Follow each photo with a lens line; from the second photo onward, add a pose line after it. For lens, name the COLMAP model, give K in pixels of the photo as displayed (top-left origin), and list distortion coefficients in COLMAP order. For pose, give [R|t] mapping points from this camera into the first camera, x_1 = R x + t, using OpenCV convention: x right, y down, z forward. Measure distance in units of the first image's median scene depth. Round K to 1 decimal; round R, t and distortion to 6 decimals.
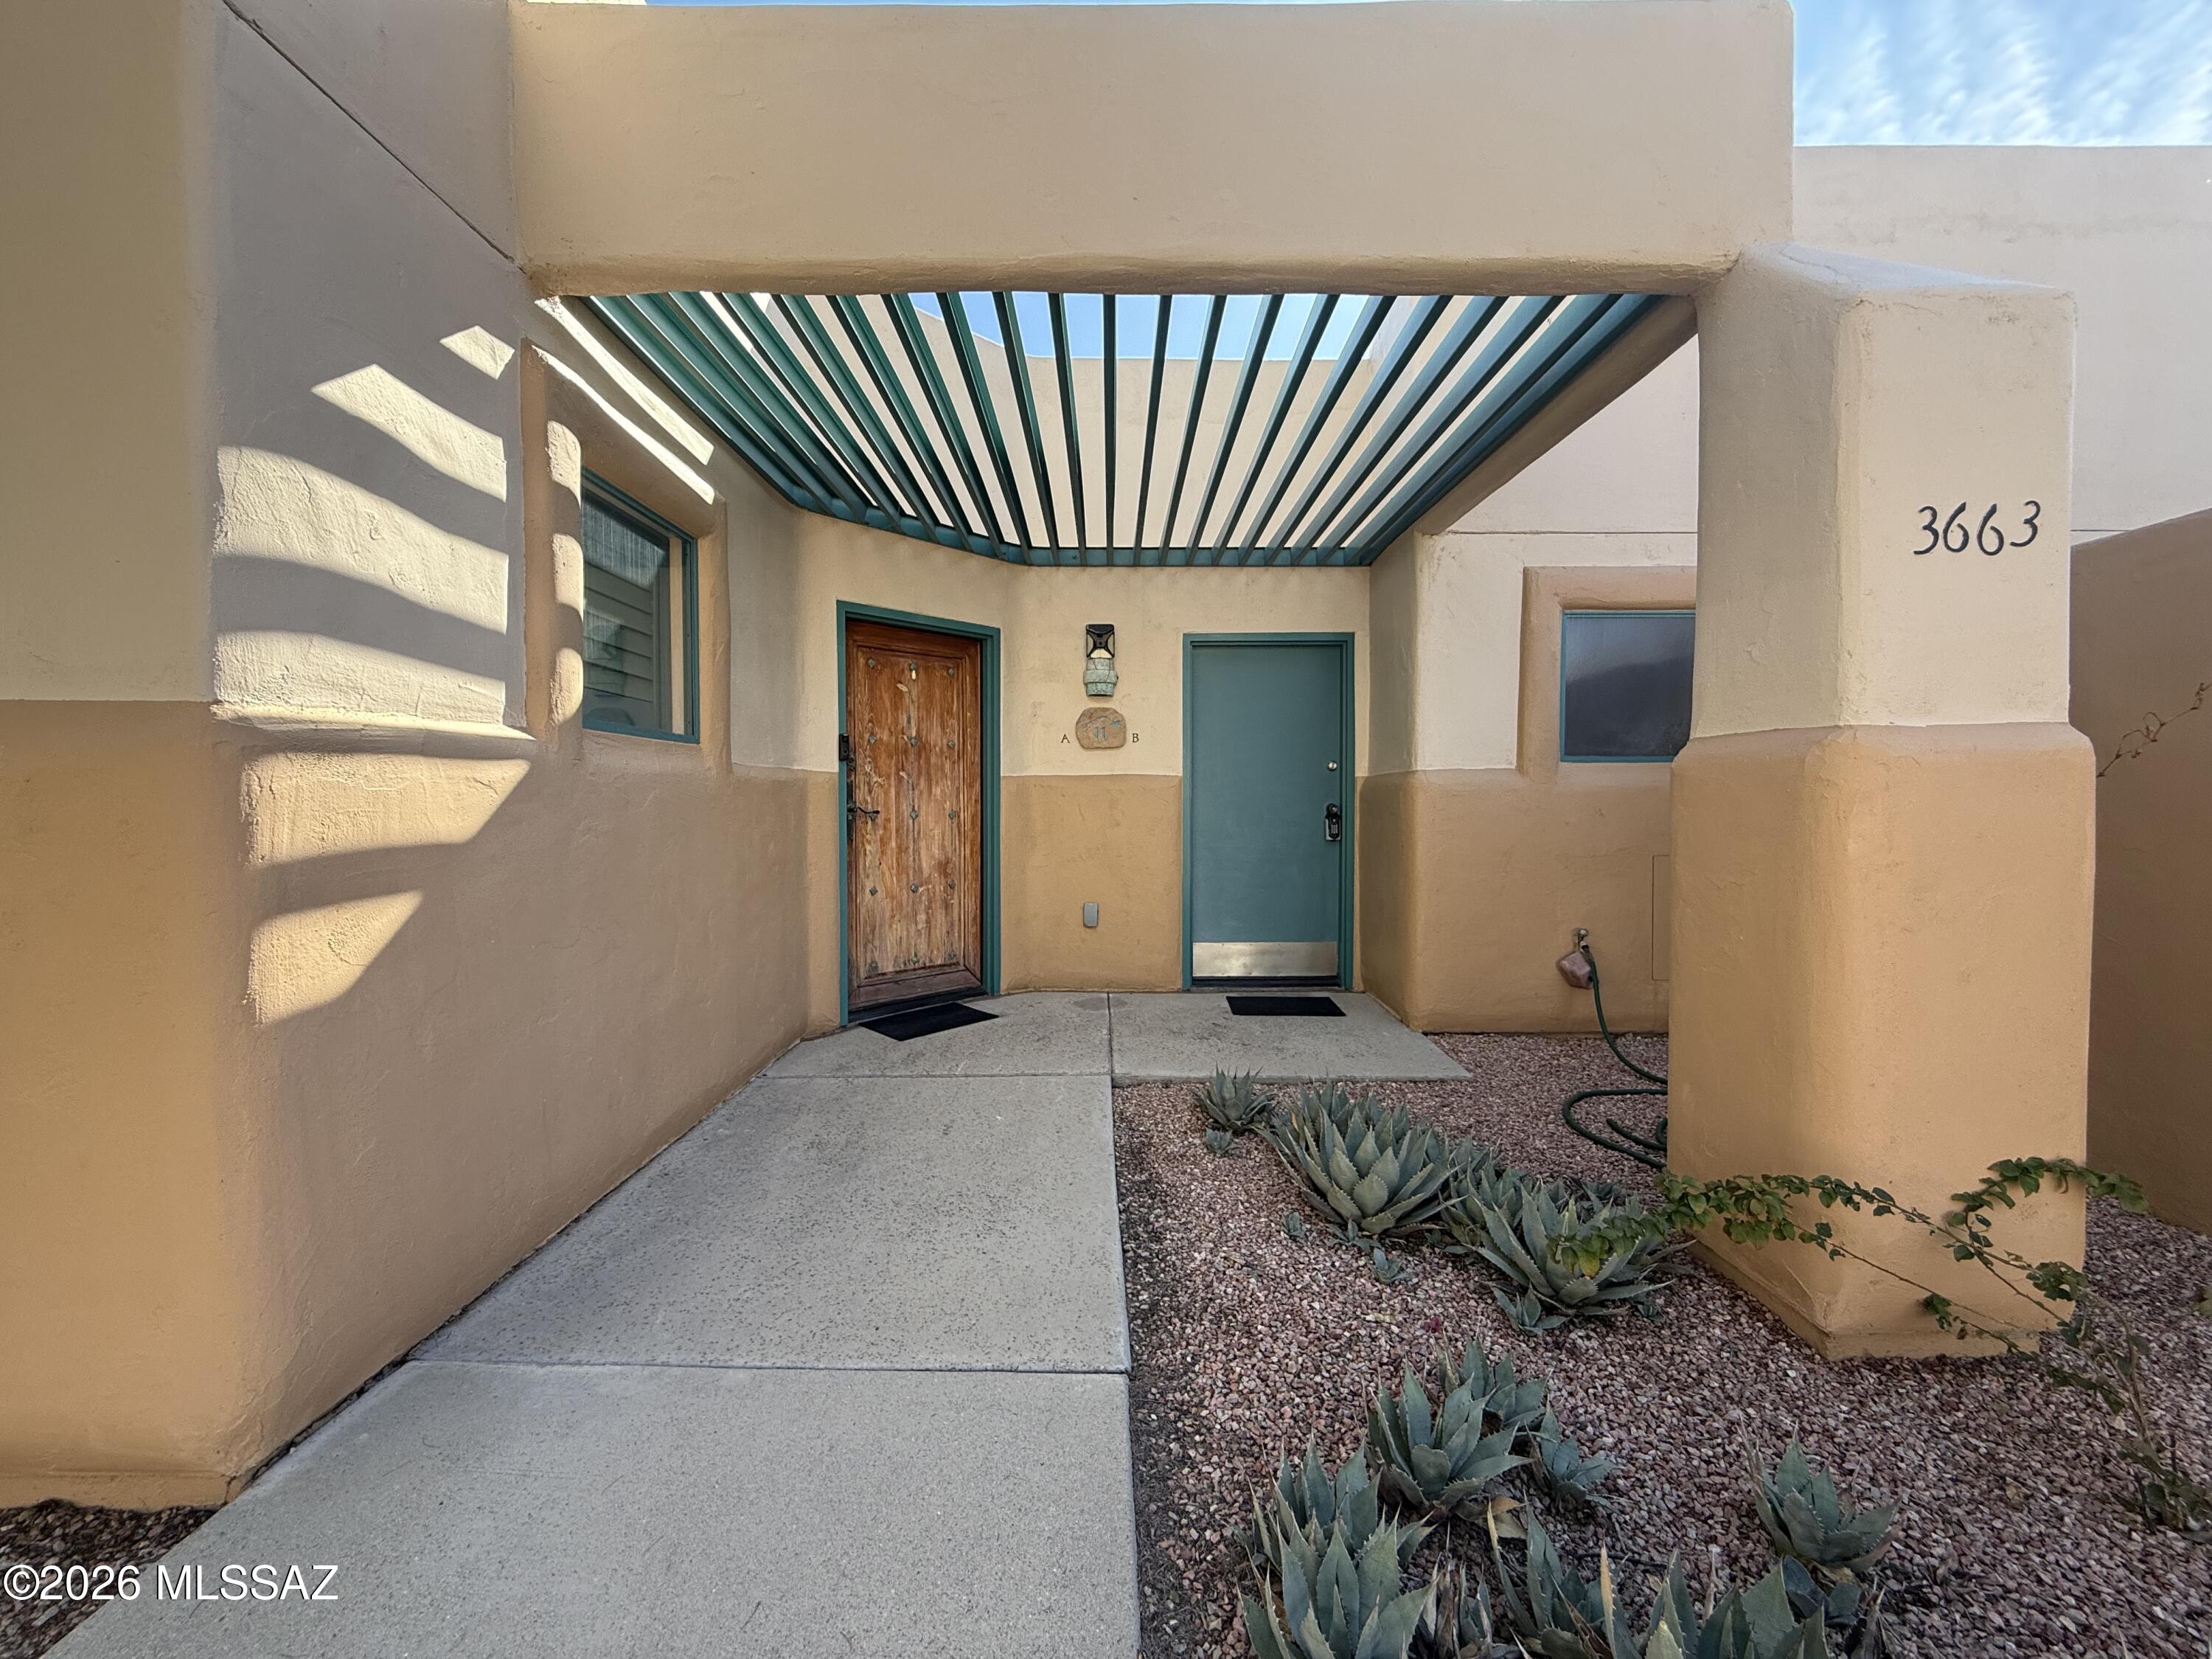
lens RADIAL K [[880.2, 0, 1101.9], [0, 880.2, 831.6], [0, 0, 1]] dist [-0.001559, 0.000207]
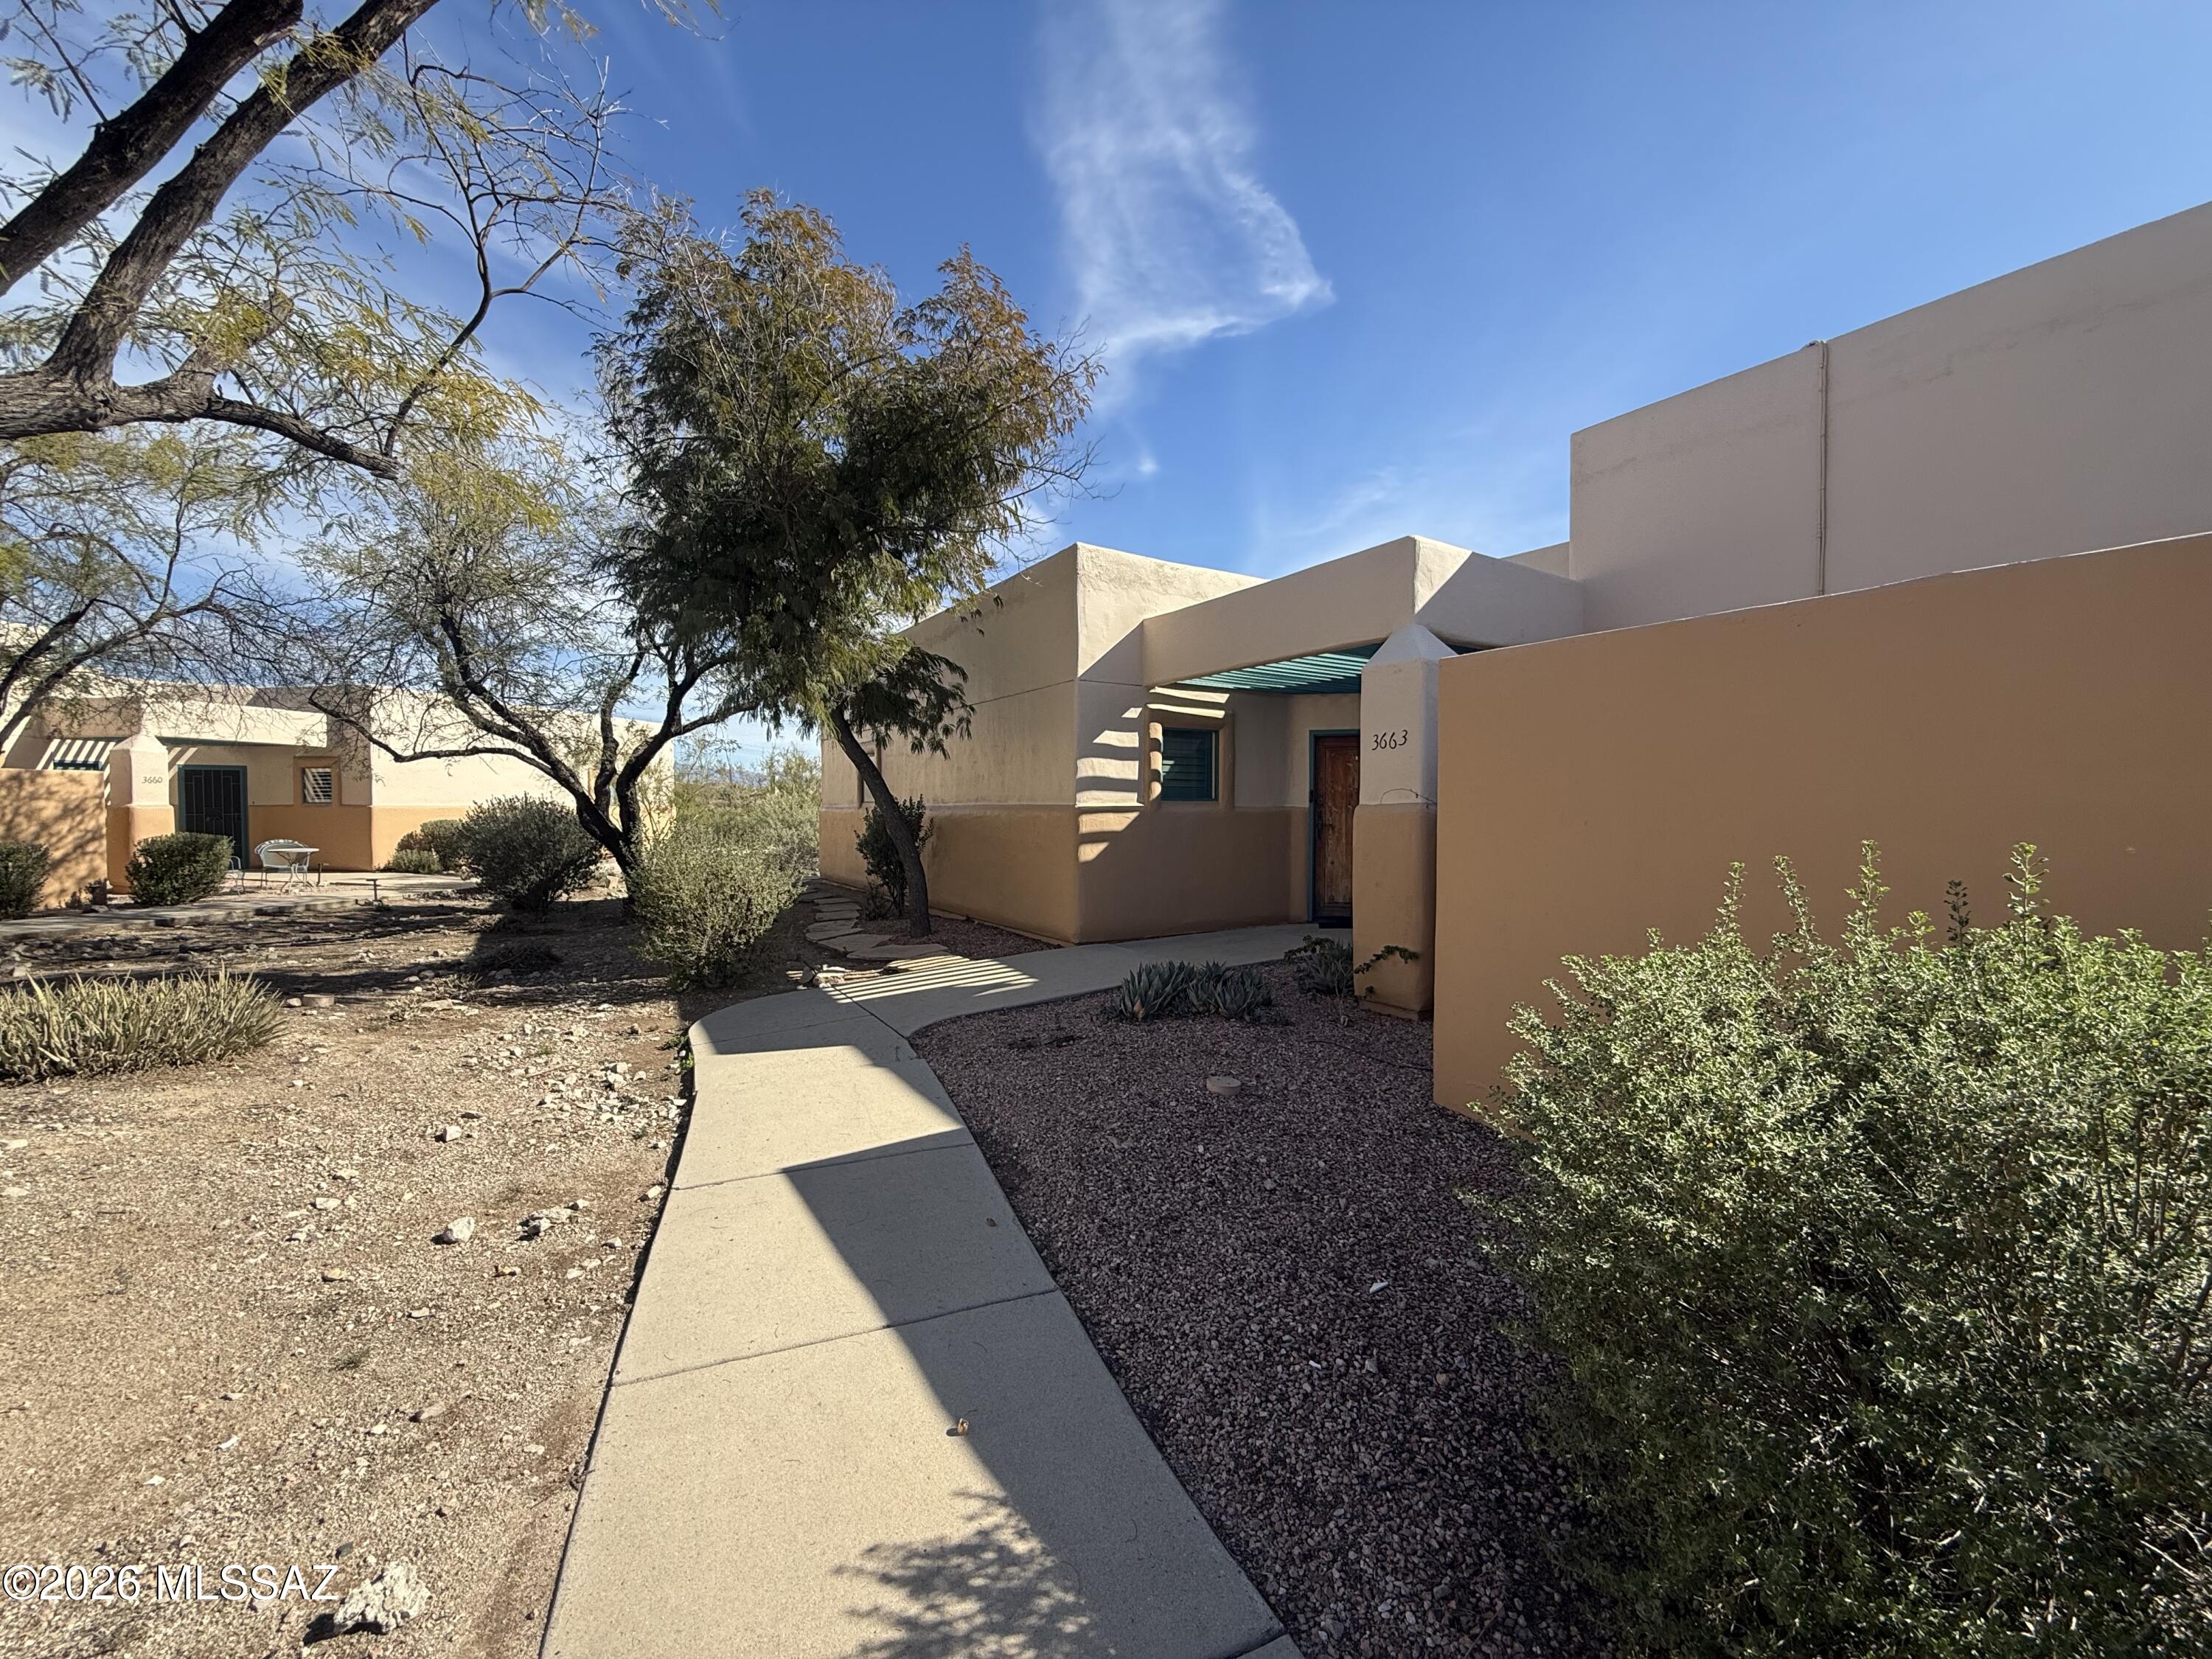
lens RADIAL K [[880.2, 0, 1101.9], [0, 880.2, 831.6], [0, 0, 1]] dist [-0.001559, 0.000207]
pose [[0.533237, 0.023848, -0.845630, 1.994041], [-0.028583, 0.999540, 0.010165, -0.019504], [0.845483, 0.018750, 0.533673, -0.967711]]
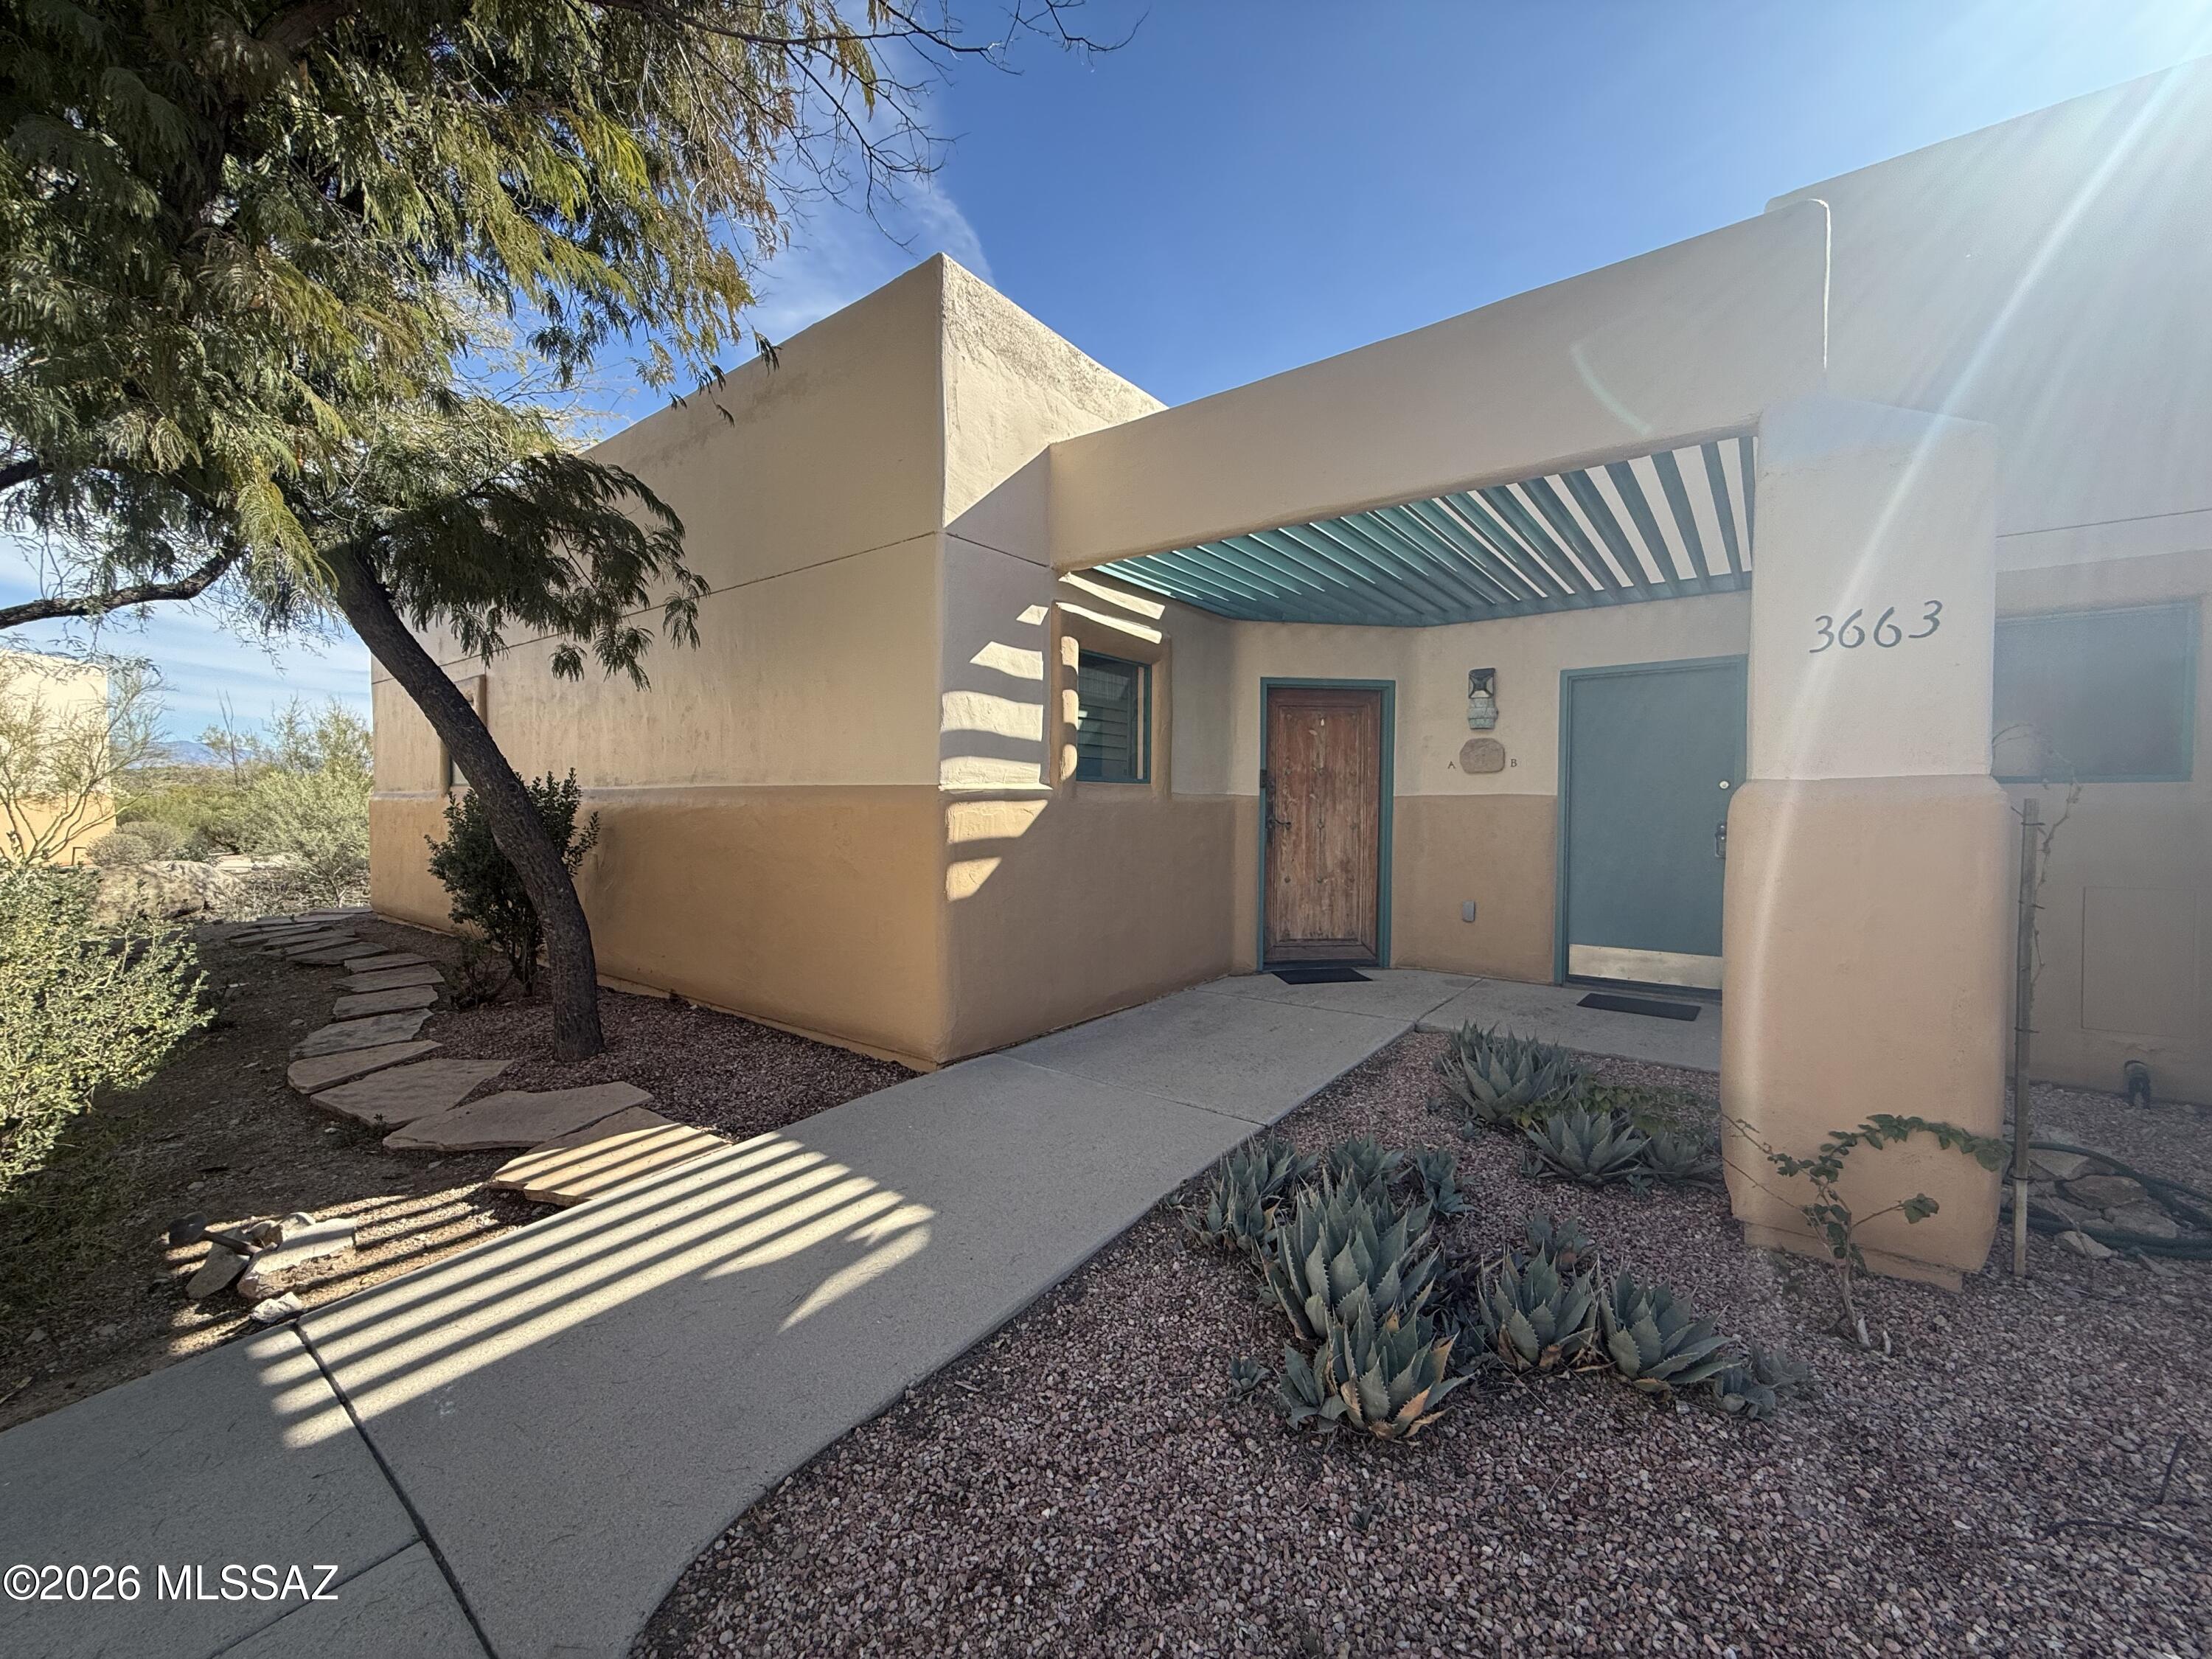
lens RADIAL K [[880.2, 0, 1101.9], [0, 880.2, 831.6], [0, 0, 1]] dist [-0.001559, 0.000207]
pose [[0.794073, 0.023092, -0.607384, 0.575498], [-0.025624, 0.999661, 0.004505, -0.012096], [0.607282, 0.011987, 0.794396, -0.474631]]
